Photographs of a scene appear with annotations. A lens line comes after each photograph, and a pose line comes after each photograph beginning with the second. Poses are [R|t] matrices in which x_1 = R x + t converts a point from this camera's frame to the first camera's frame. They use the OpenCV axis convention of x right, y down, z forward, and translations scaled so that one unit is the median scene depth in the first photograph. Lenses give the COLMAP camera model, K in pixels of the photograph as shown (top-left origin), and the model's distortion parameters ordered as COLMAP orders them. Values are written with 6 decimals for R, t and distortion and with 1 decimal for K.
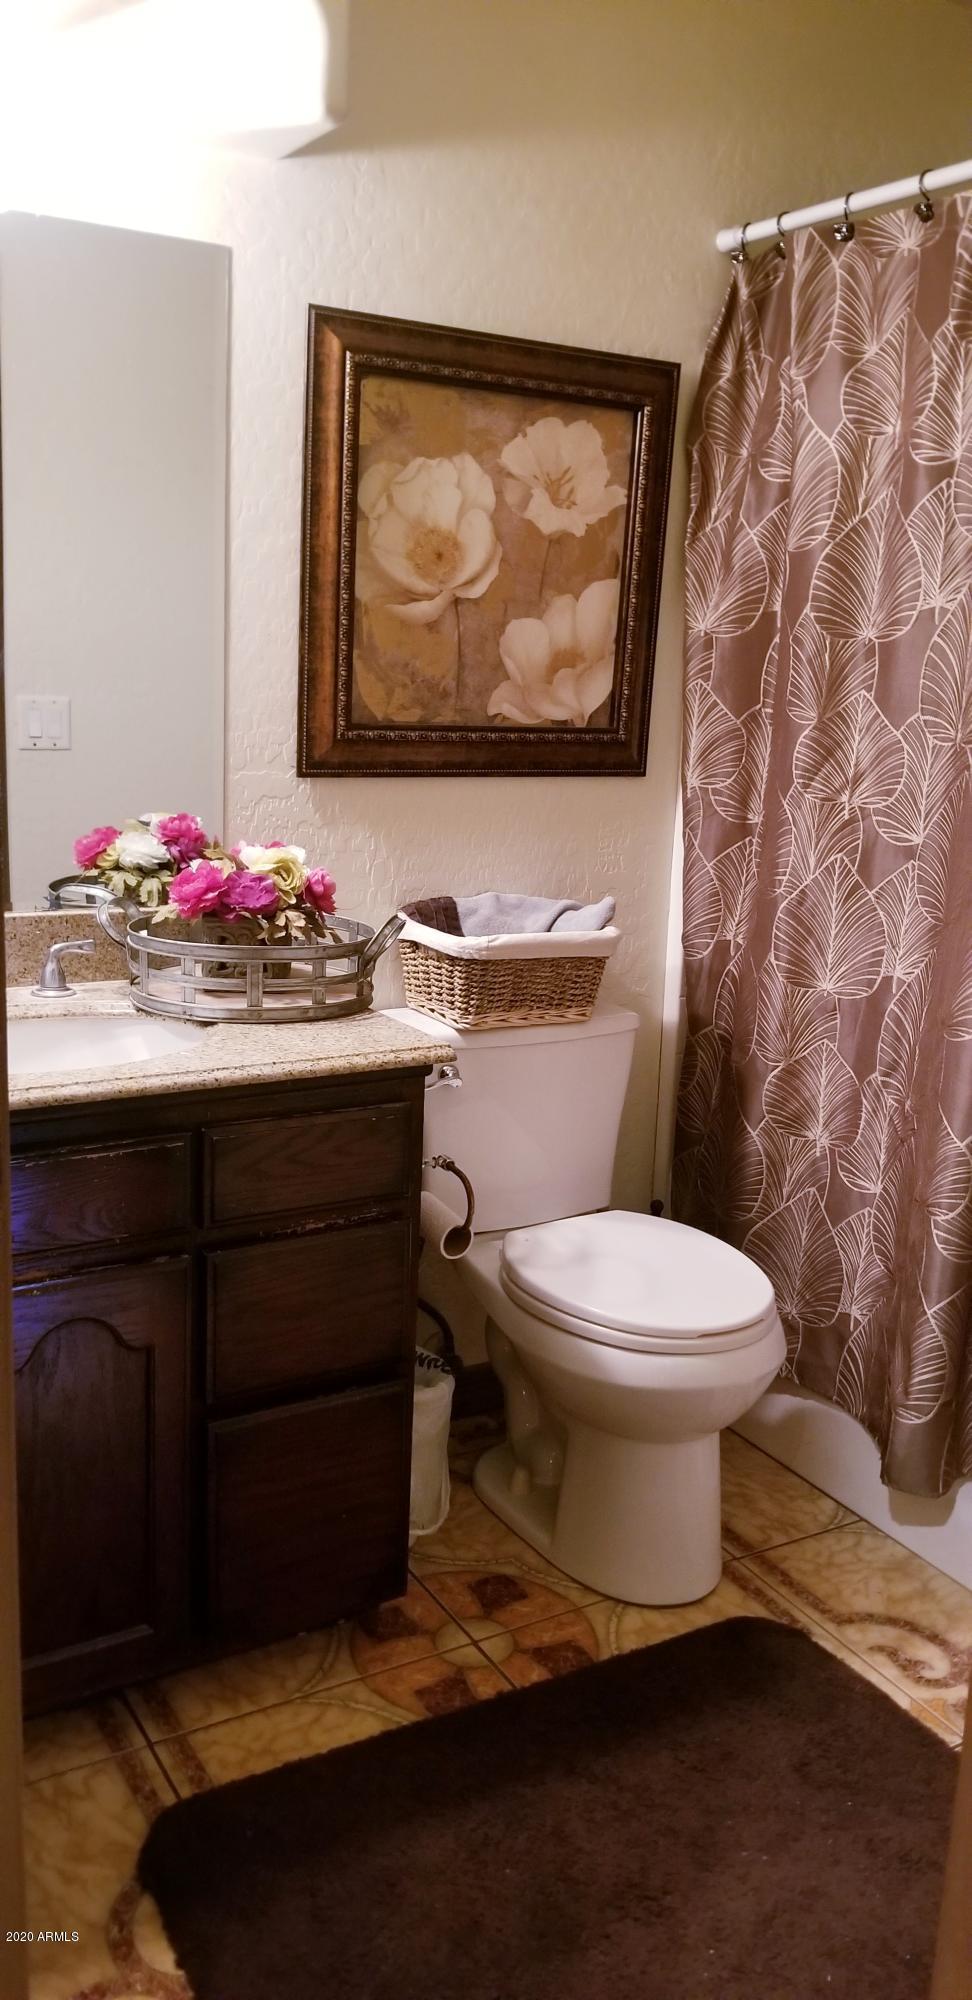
lens RADIAL K [[1599.3, 0, 486.0], [0, 1599.3, 1000.0], [0, 0, 1]] dist [0.139868, -0.203841]
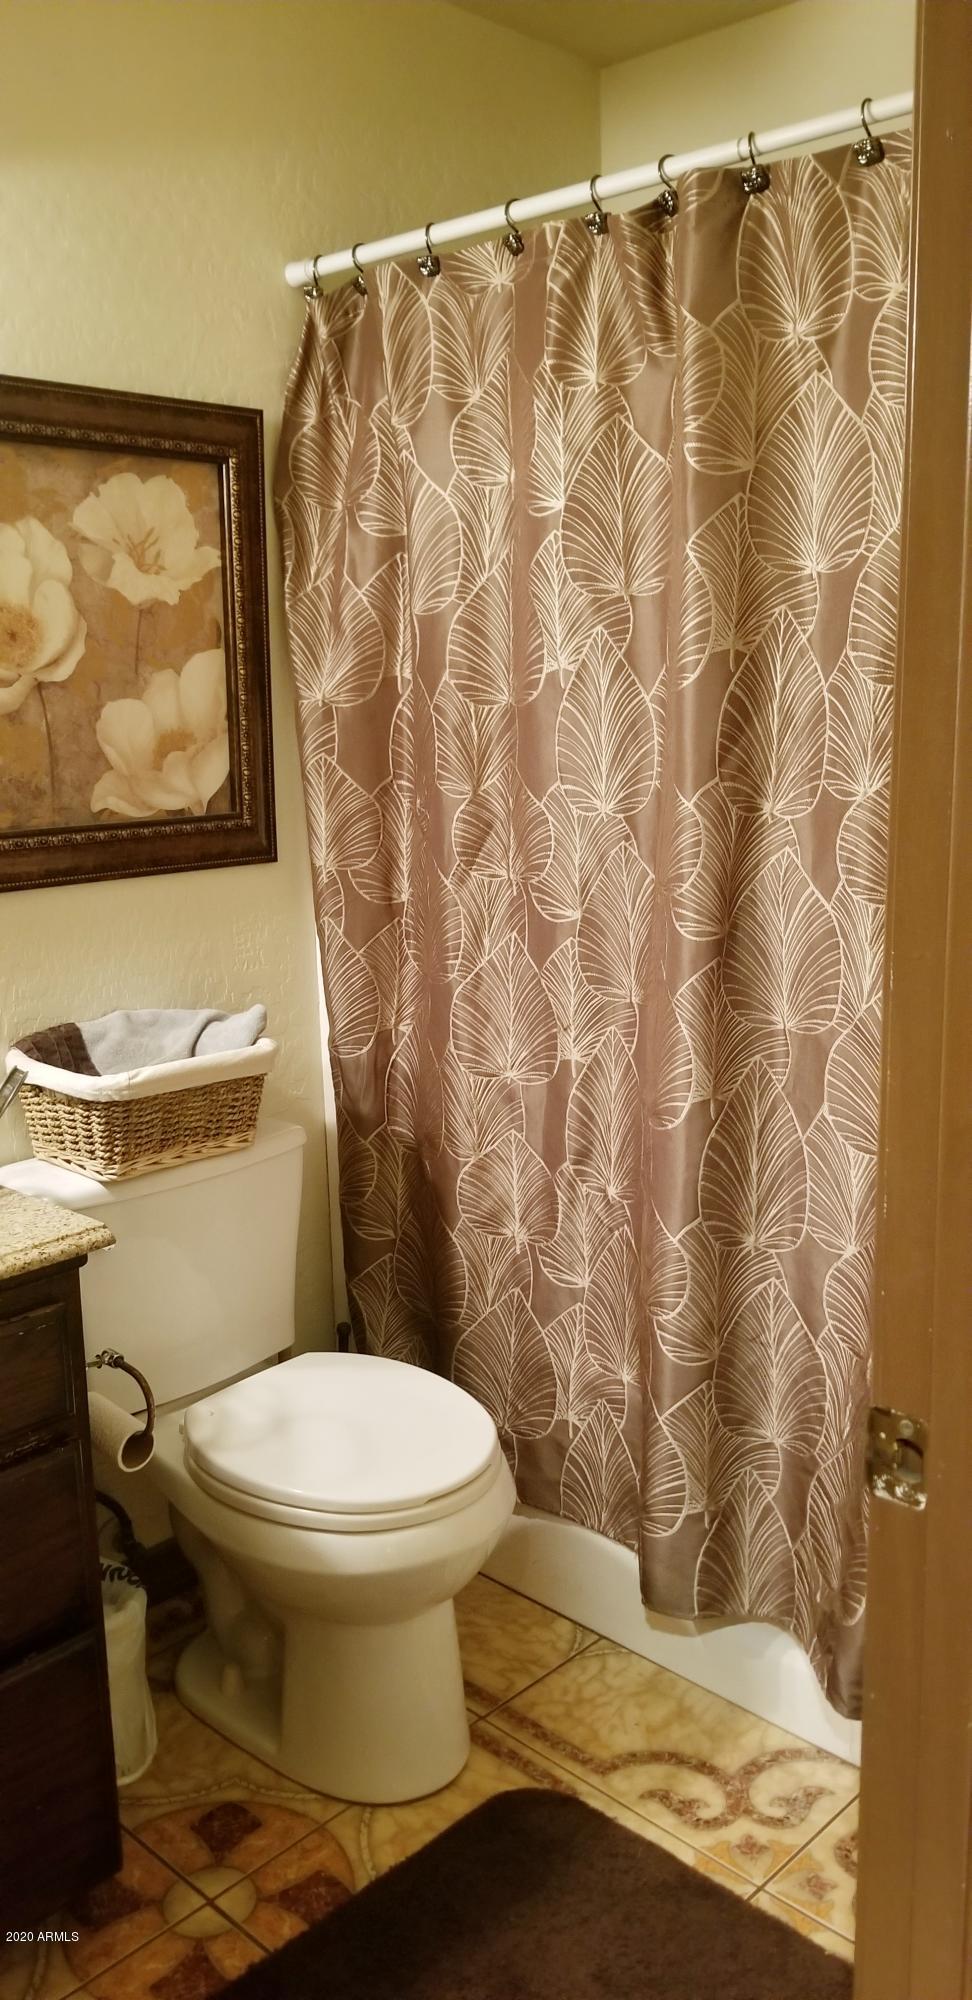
lens RADIAL K [[1563.6, 0, 470.6], [0, 1563.6, 1010.9], [0, 0, 1]] dist [0.106444, -0.189081]
pose [[0.963908, -0.115177, 0.240030, -0.019435], [0.116627, 0.993142, 0.008204, -0.057068], [-0.239329, 0.020086, 0.970731, 0.133913]]
